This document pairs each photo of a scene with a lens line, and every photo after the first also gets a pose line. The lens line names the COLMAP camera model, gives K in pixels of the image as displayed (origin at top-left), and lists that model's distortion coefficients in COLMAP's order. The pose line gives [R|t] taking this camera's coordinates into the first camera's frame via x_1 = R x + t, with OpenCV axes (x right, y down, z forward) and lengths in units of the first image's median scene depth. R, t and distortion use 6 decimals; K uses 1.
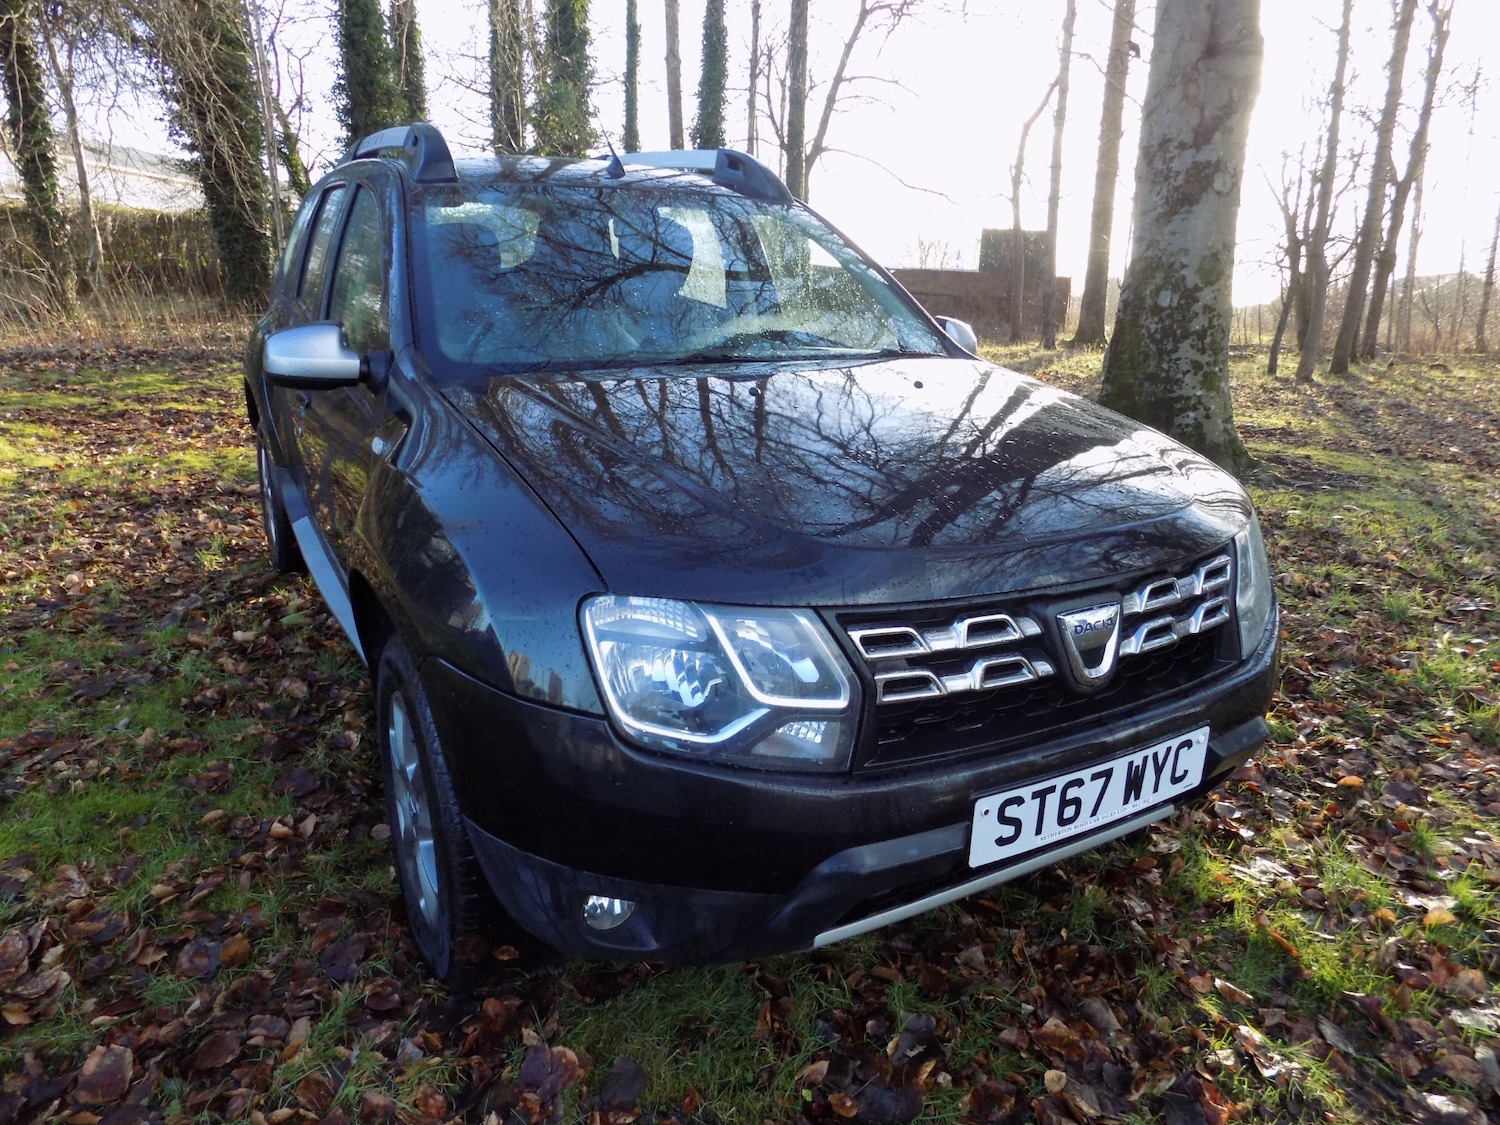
lens RADIAL K [[1018.7, 0, 754.4], [0, 1018.7, 556.1], [0, 0, 1]] dist [-0.069772, 0.070248]
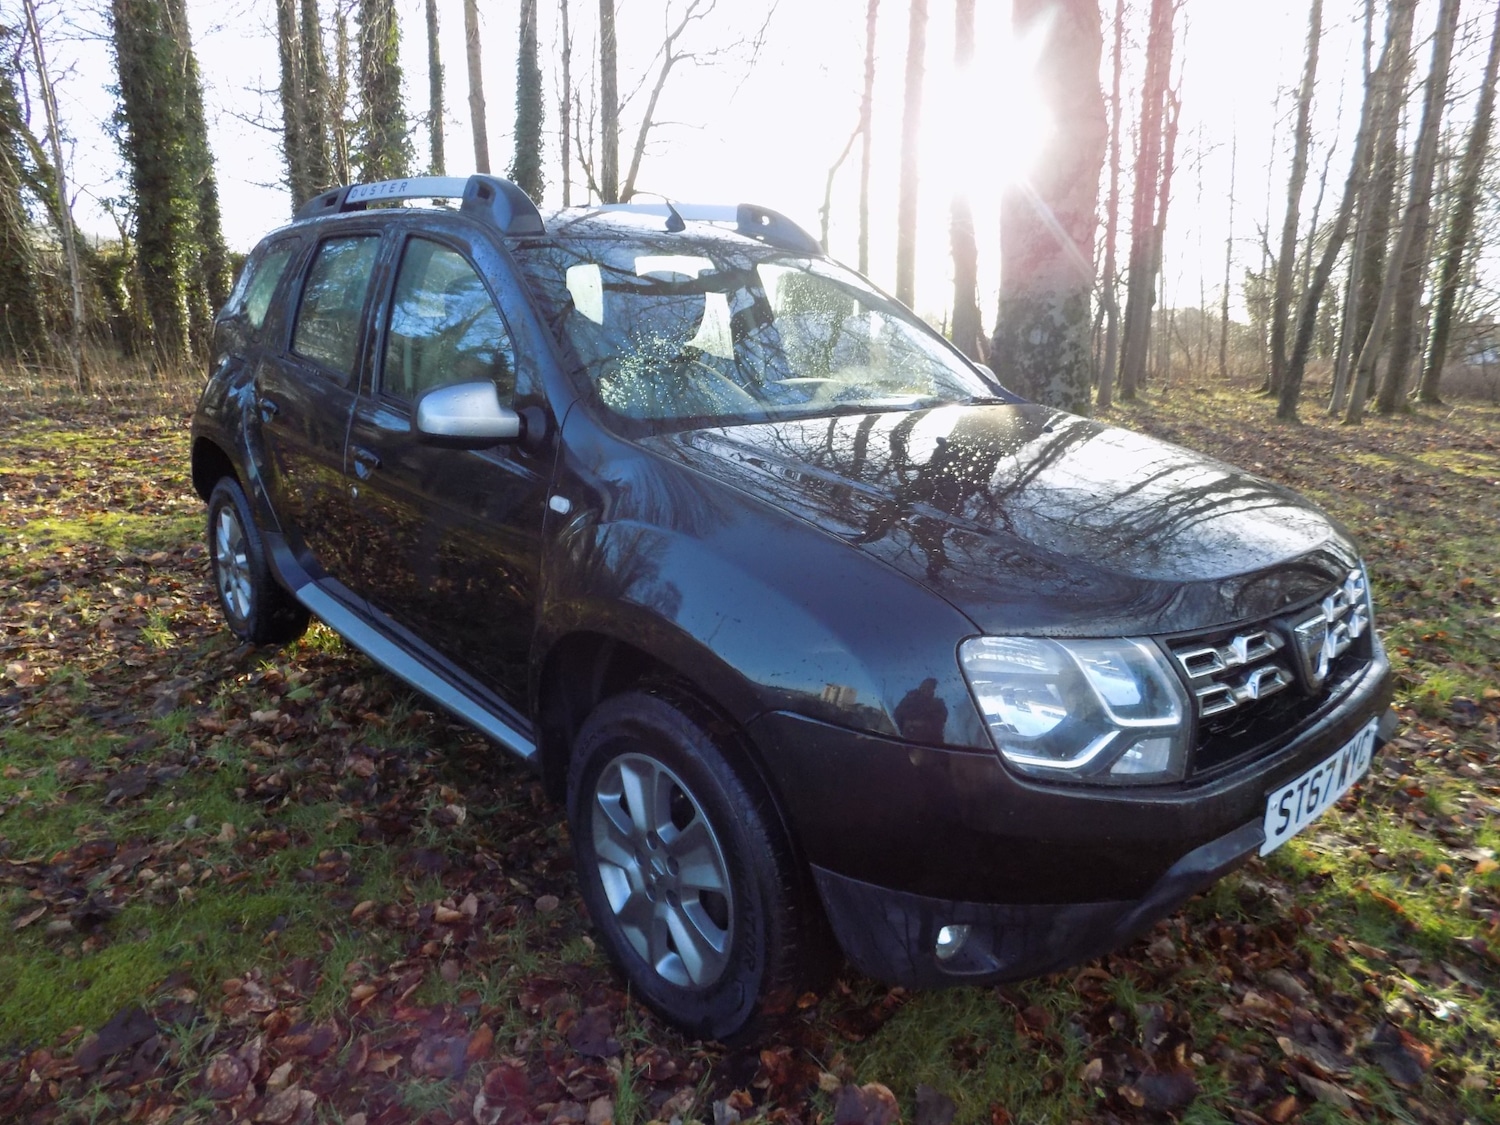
lens RADIAL K [[1018.7, 0, 754.4], [0, 1018.7, 556.1], [0, 0, 1]] dist [-0.069772, 0.070248]
pose [[0.979395, -0.053956, 0.194615, -0.375200], [0.060929, 0.997691, -0.030017, -0.019248], [-0.192546, 0.041256, 0.980420, -0.001230]]
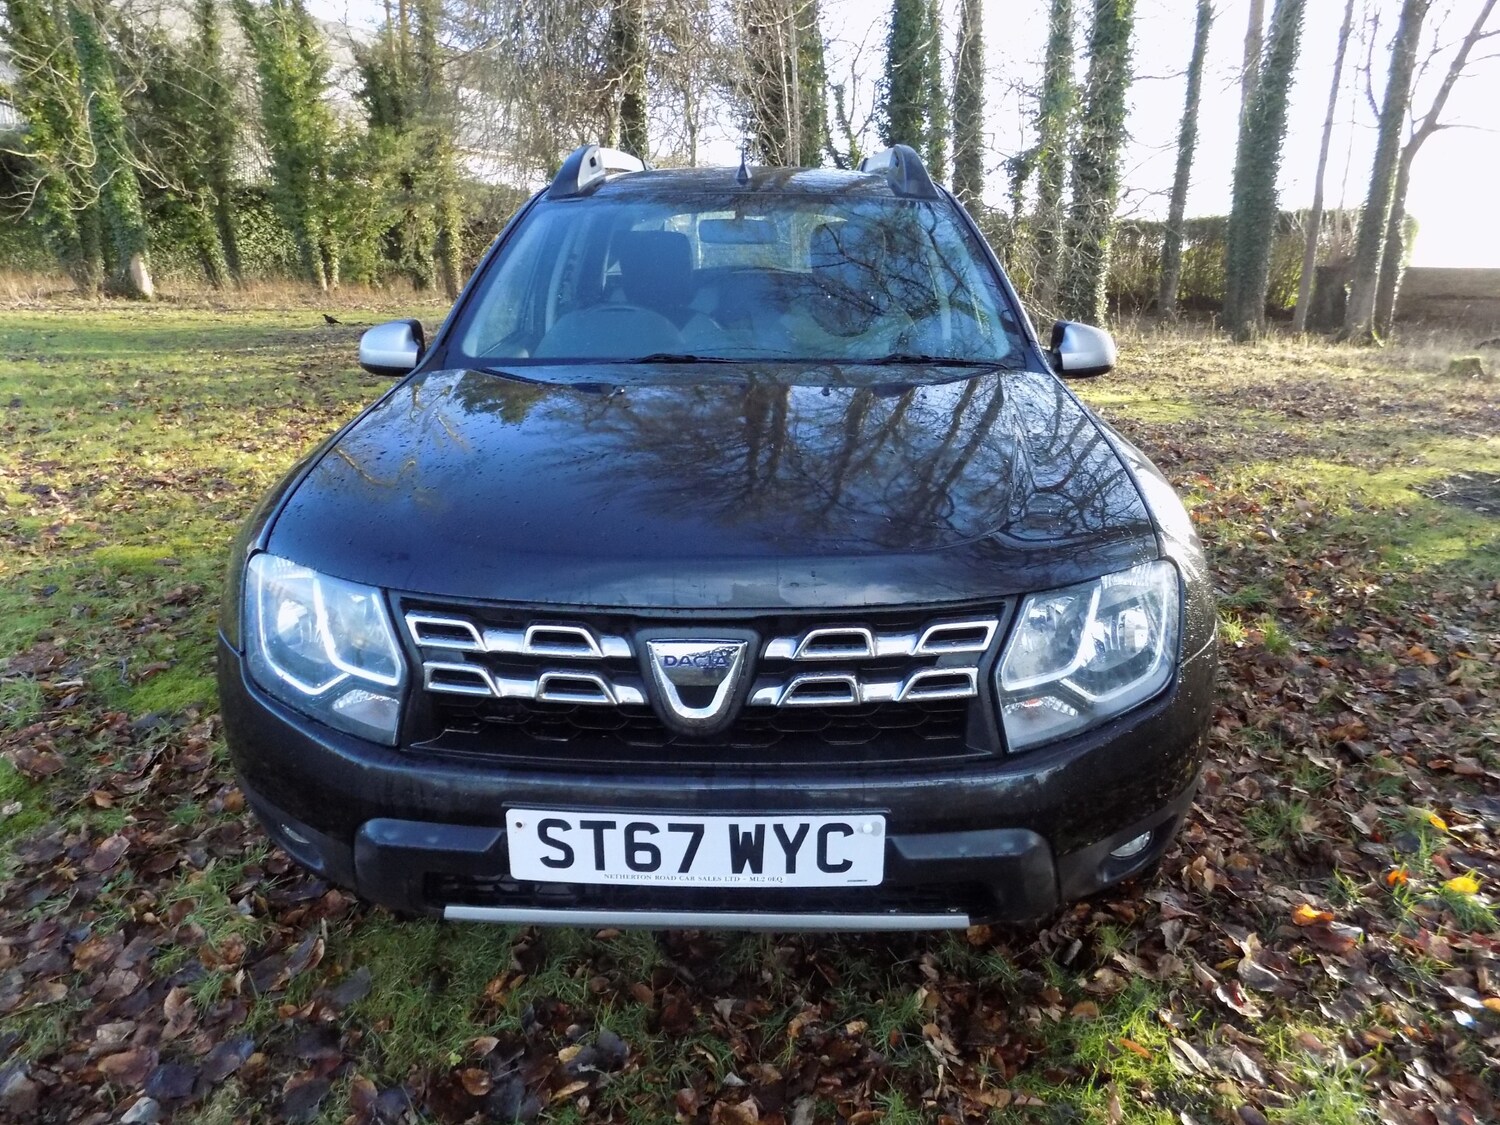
lens RADIAL K [[1001.3, 0, 750.0], [0, 1001.3, 562.5], [0, 0, 1]] dist [-0.005677, 0.001099]
pose [[0.852830, 0.129980, -0.505753, 0.599240], [-0.129208, 0.990935, 0.036794, -0.042245], [0.505951, 0.033968, 0.861893, 0.187052]]
